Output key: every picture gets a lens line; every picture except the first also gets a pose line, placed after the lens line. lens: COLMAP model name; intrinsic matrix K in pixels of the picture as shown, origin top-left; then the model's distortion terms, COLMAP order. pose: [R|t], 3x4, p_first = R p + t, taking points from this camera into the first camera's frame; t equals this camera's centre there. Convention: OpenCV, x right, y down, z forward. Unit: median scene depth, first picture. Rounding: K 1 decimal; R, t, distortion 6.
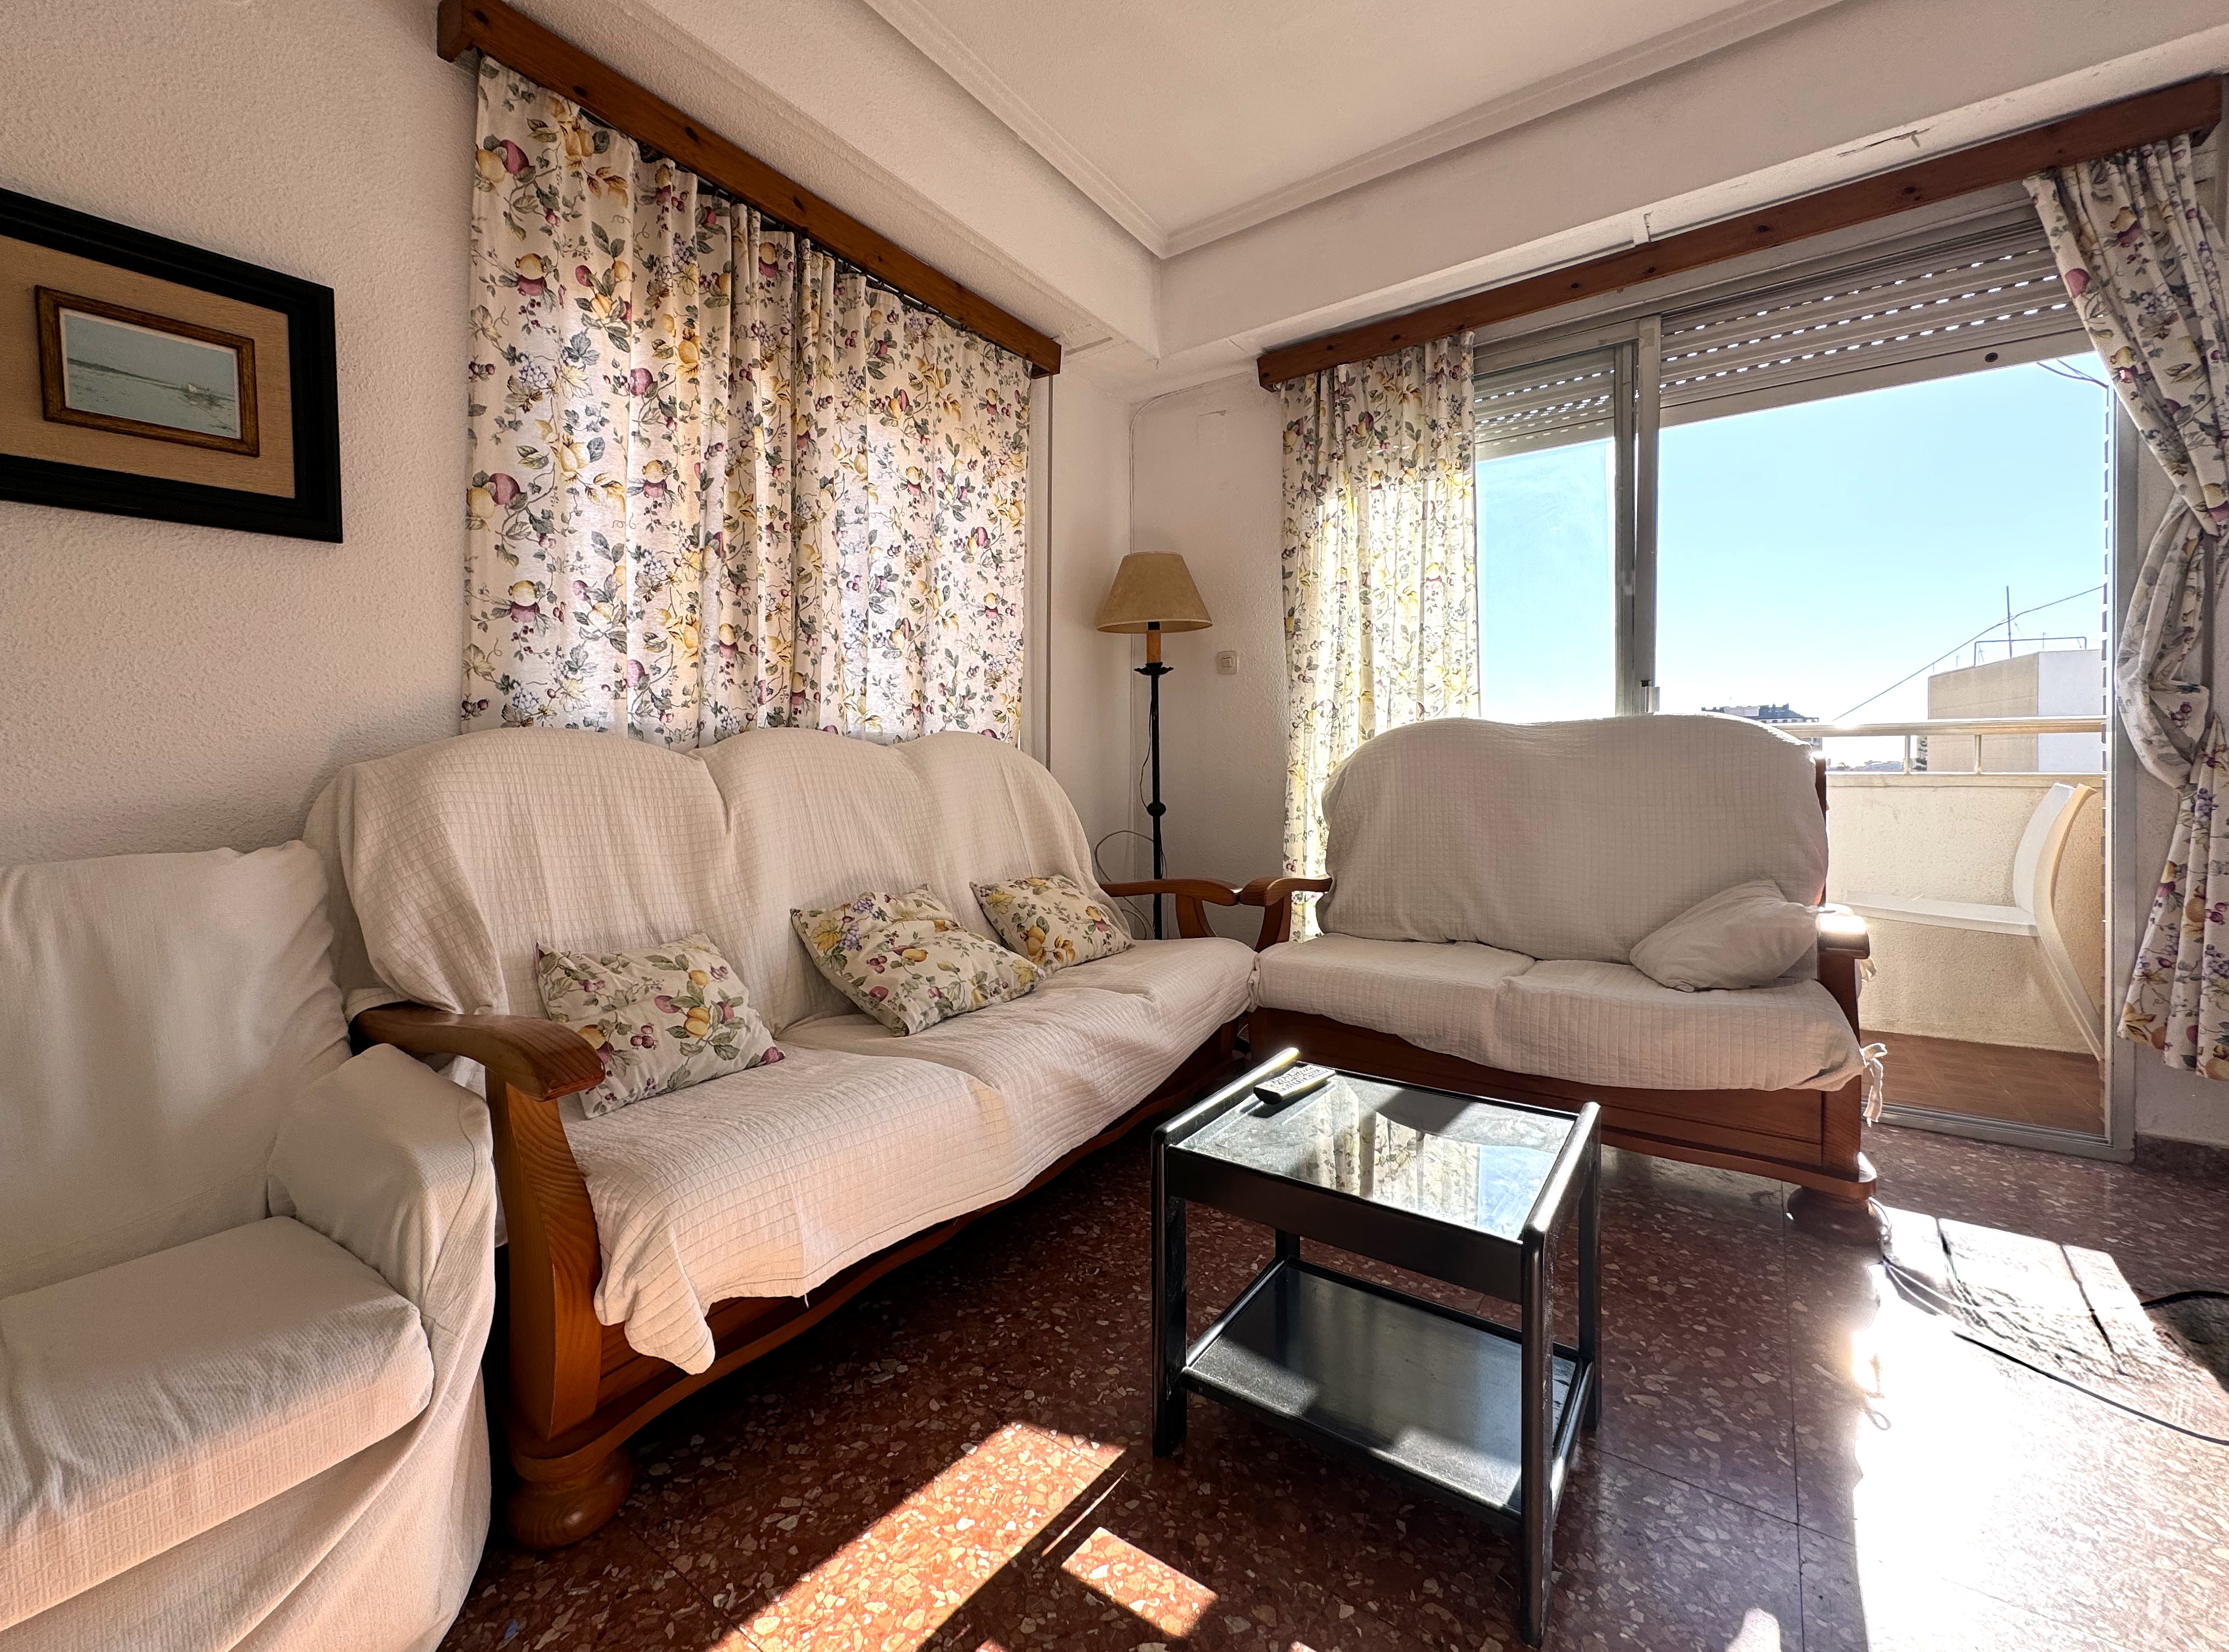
lens RADIAL K [[910.1, 0, 1119.6], [0, 910.1, 779.5], [0, 0, 1]] dist [-0.000138, 0.000193]
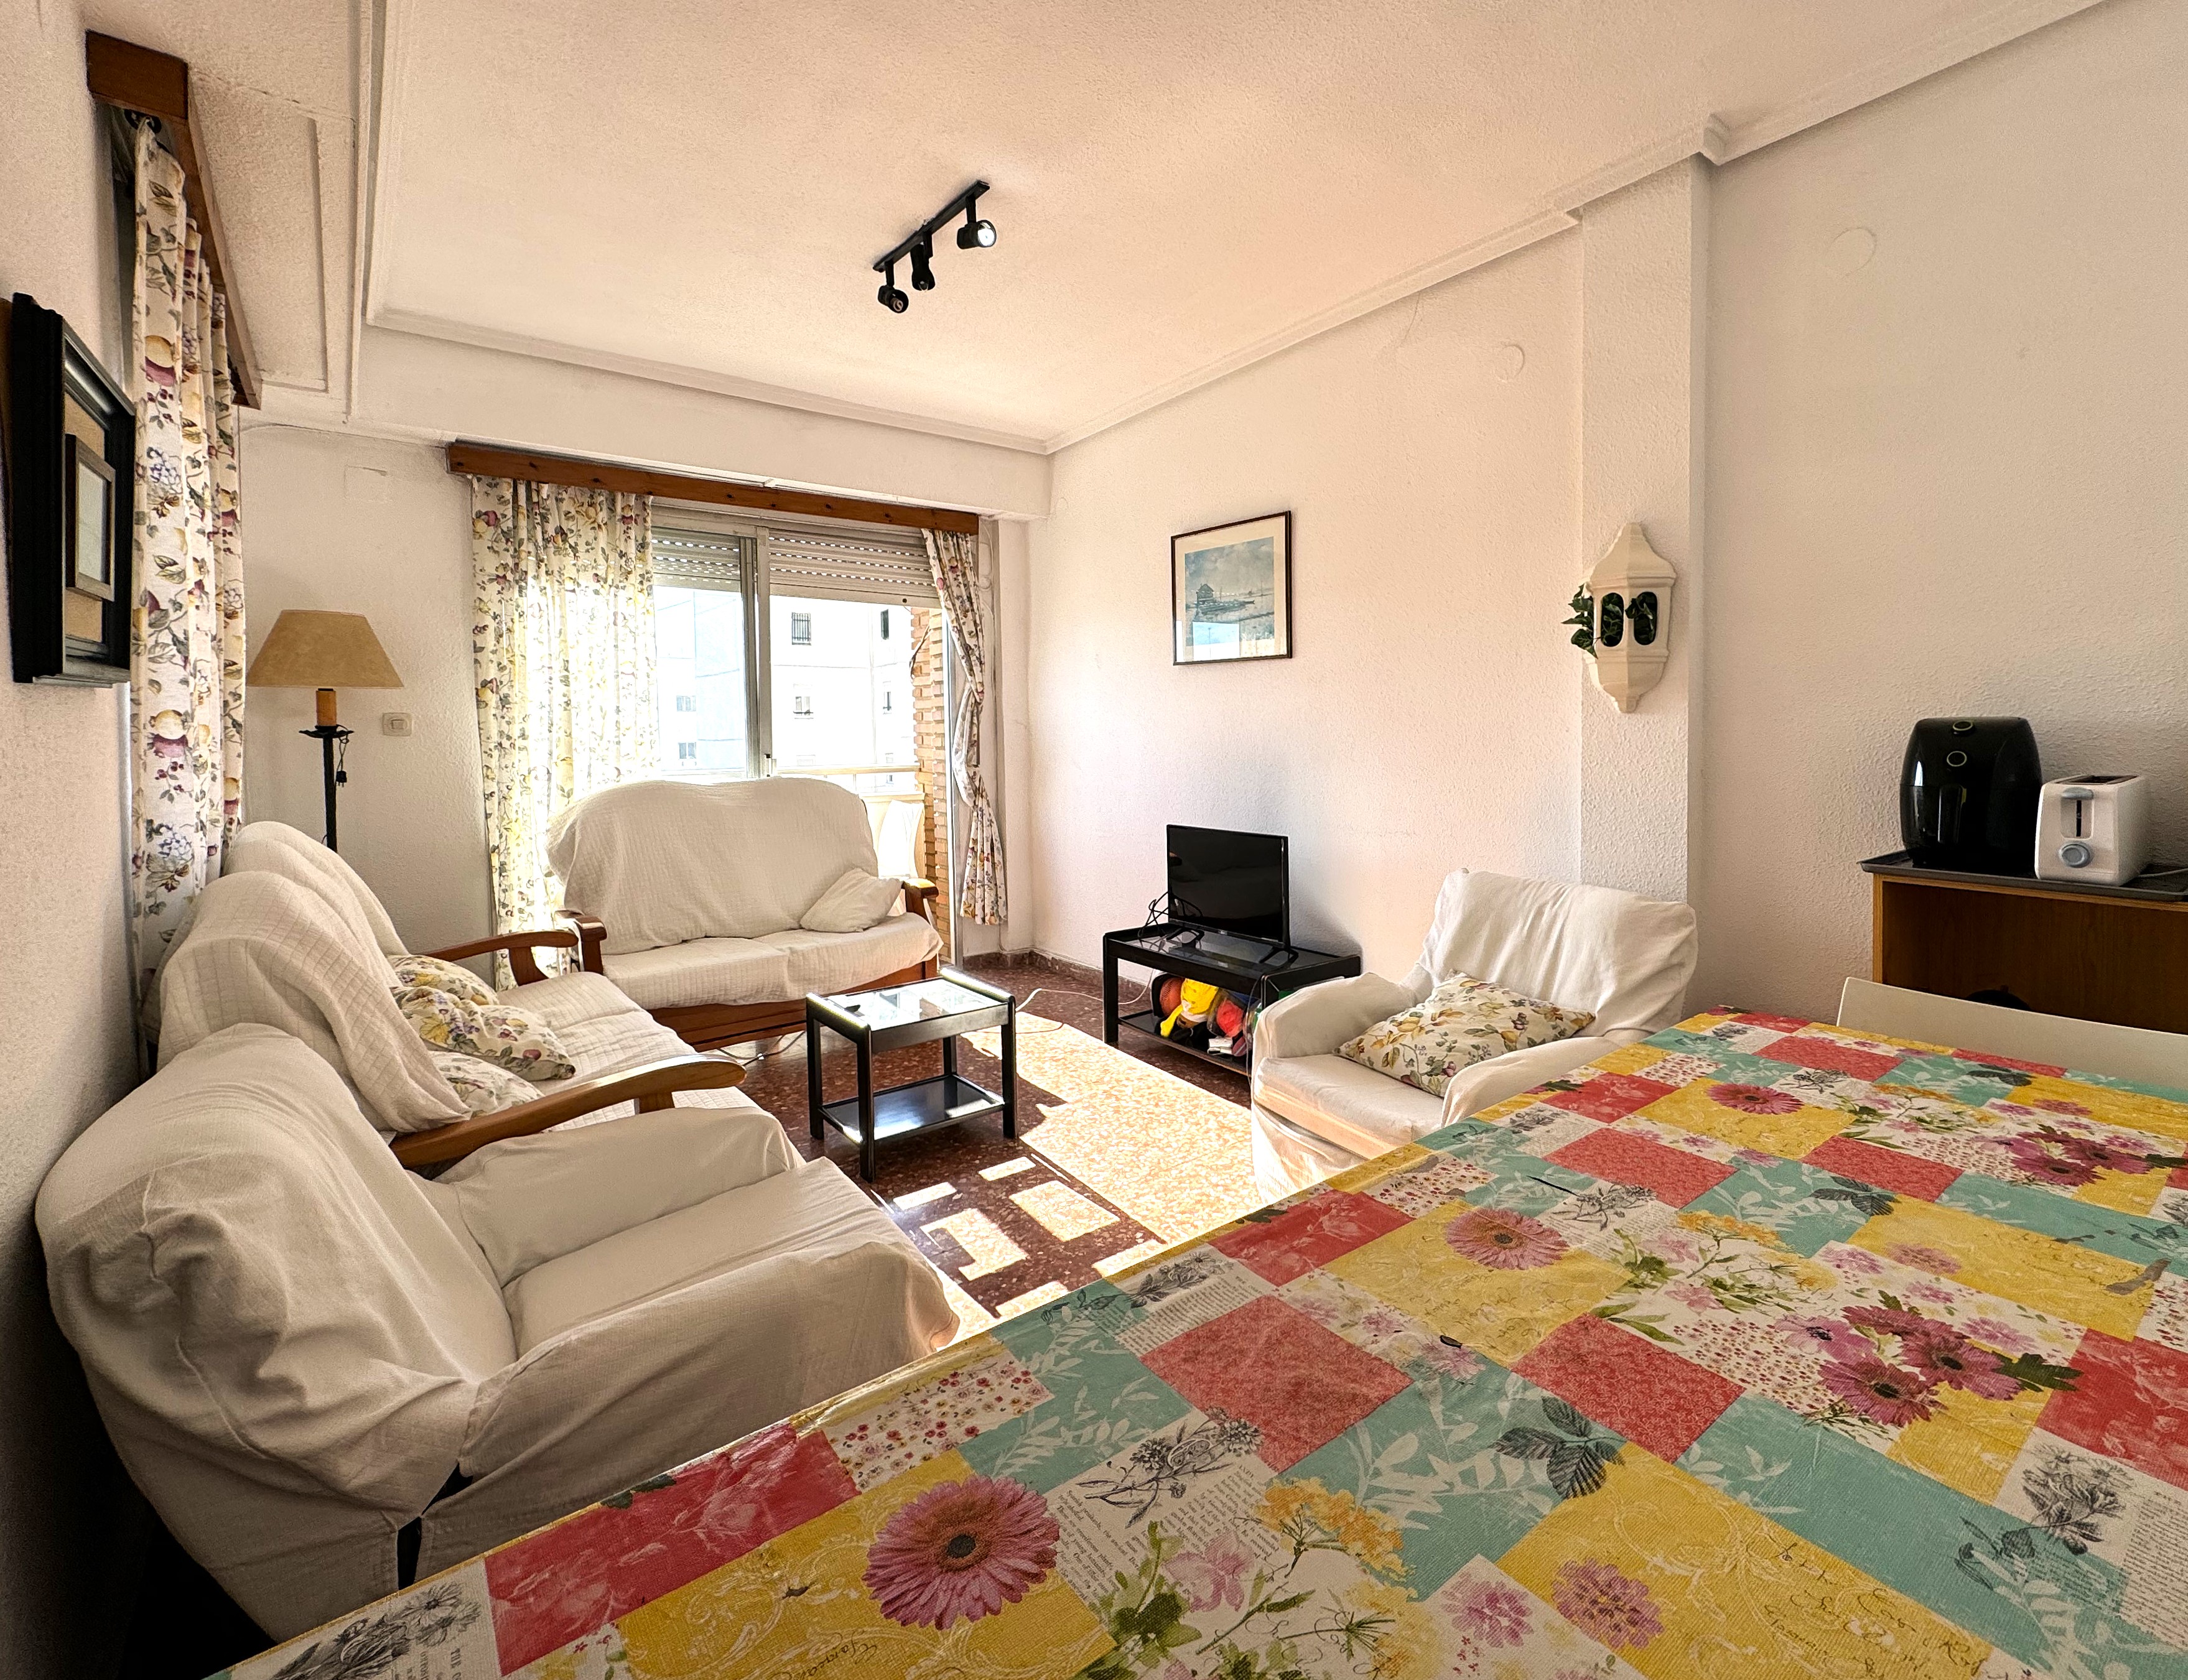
lens RADIAL K [[997.8, 0, 1099.4], [0, 997.8, 784.9], [0, 0, 1]] dist [0.000524, 0.000094]
pose [[0.318339, -0.049952, 0.946660, -1.135128], [0.031327, 0.998620, 0.042159, -0.140724], [-0.947459, 0.016235, 0.319465, -0.136448]]
